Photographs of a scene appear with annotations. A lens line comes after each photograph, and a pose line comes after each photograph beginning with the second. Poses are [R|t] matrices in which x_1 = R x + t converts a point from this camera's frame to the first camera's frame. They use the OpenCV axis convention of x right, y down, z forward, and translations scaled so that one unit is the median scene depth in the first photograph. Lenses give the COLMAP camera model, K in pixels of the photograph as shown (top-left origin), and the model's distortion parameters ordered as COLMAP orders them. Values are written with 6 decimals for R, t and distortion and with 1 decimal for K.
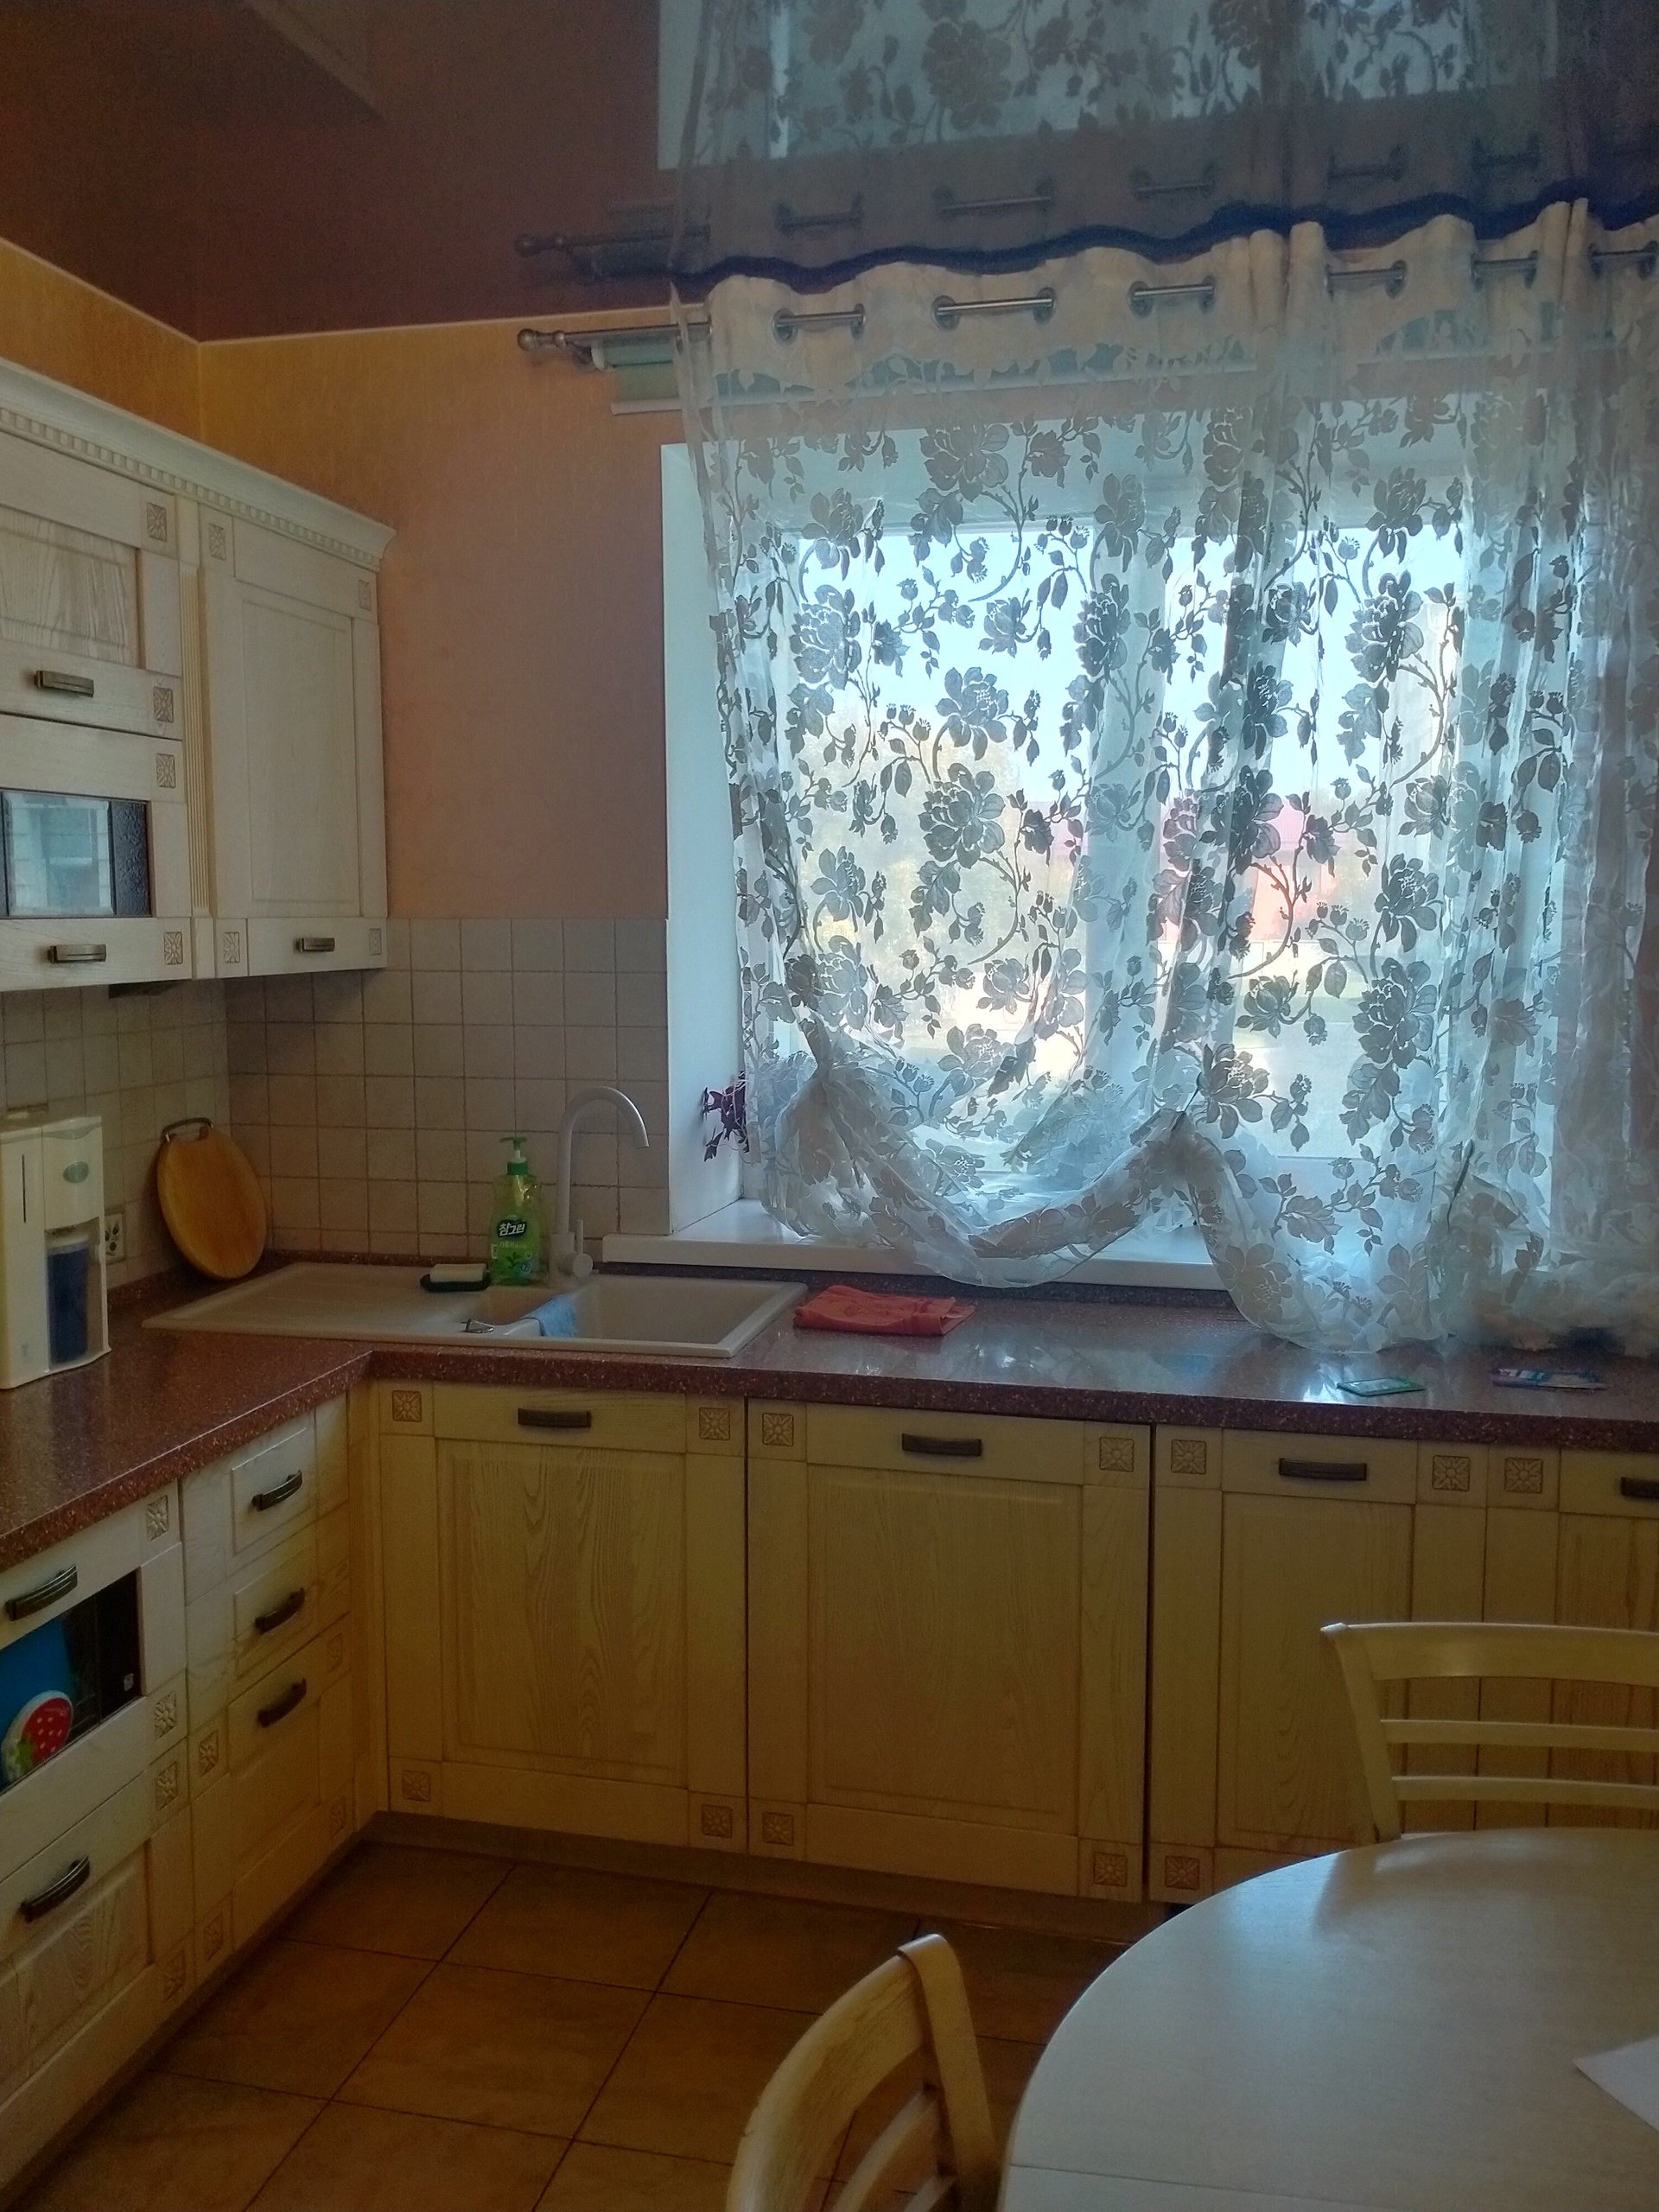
lens RADIAL K [[1828.0, 0, 901.8], [0, 1828.0, 1110.4], [0, 0, 1]] dist [0.063886, -0.154935]
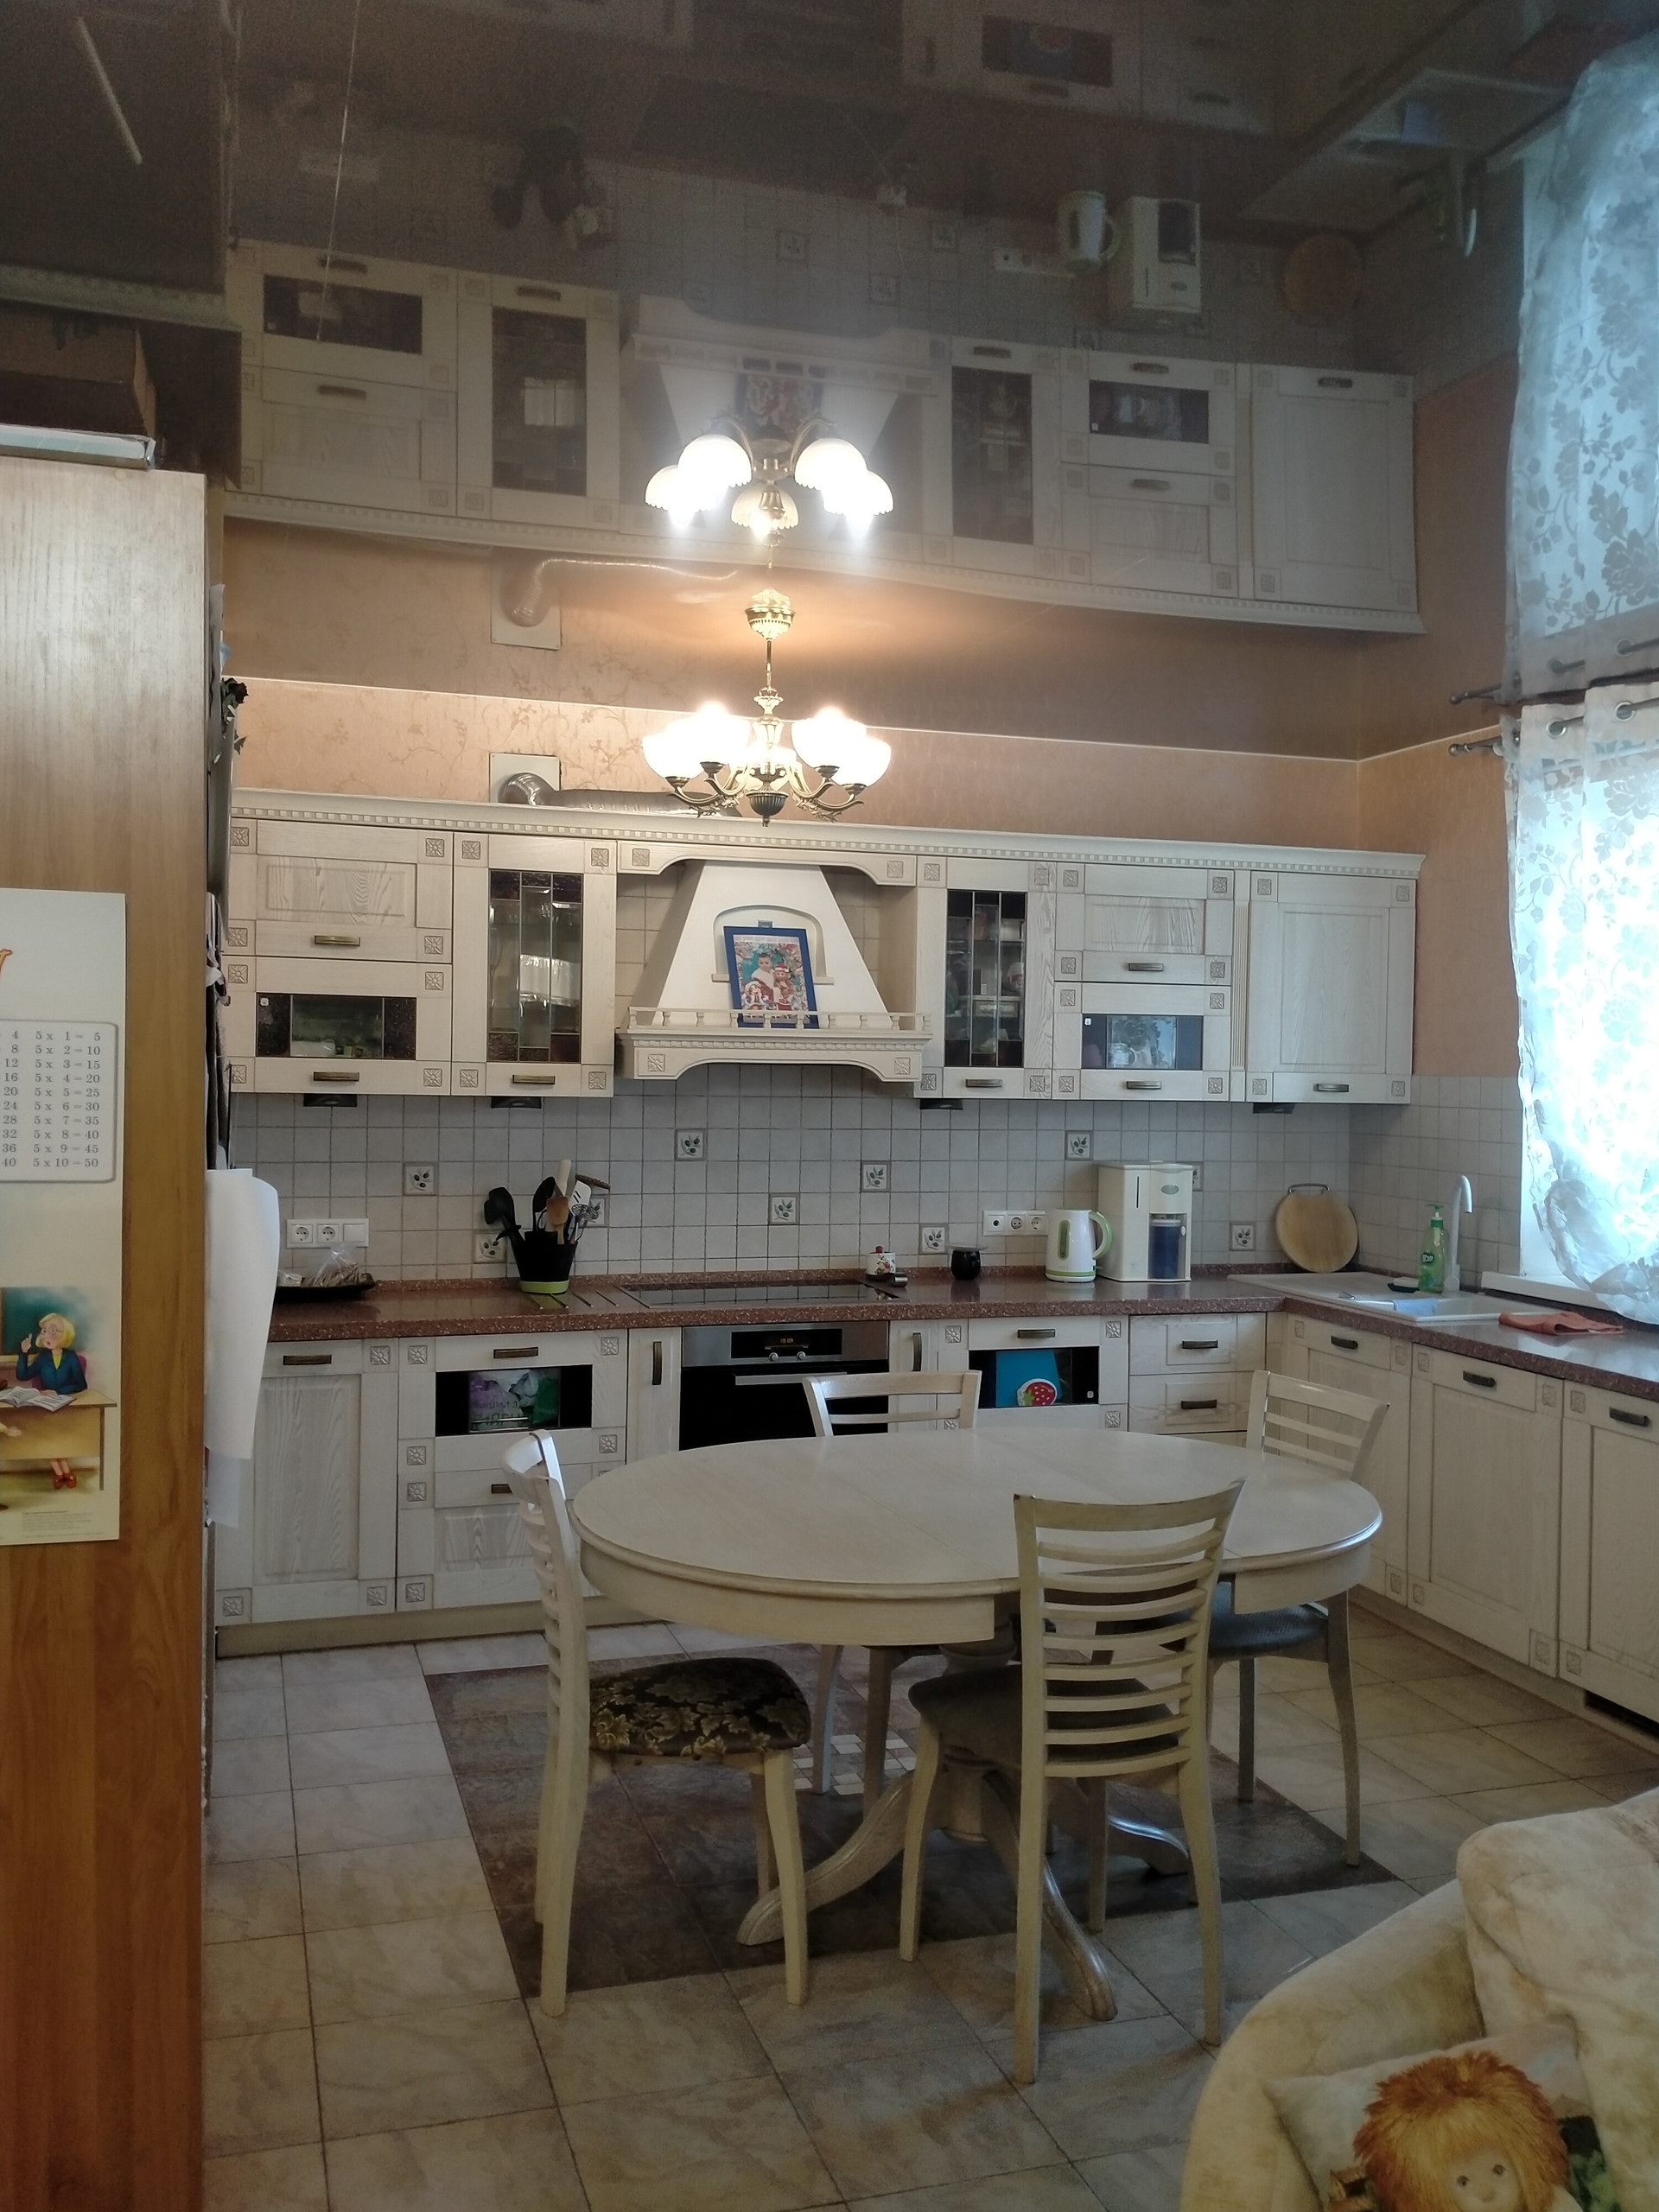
lens RADIAL K [[1828.0, 0, 901.8], [0, 1828.0, 1110.4], [0, 0, 1]] dist [0.063886, -0.154935]
pose [[0.543516, 0.032035, -0.838787, 1.106007], [-0.110683, 0.993281, -0.033784, 0.047114], [0.832069, 0.111202, 0.543410, -0.399869]]
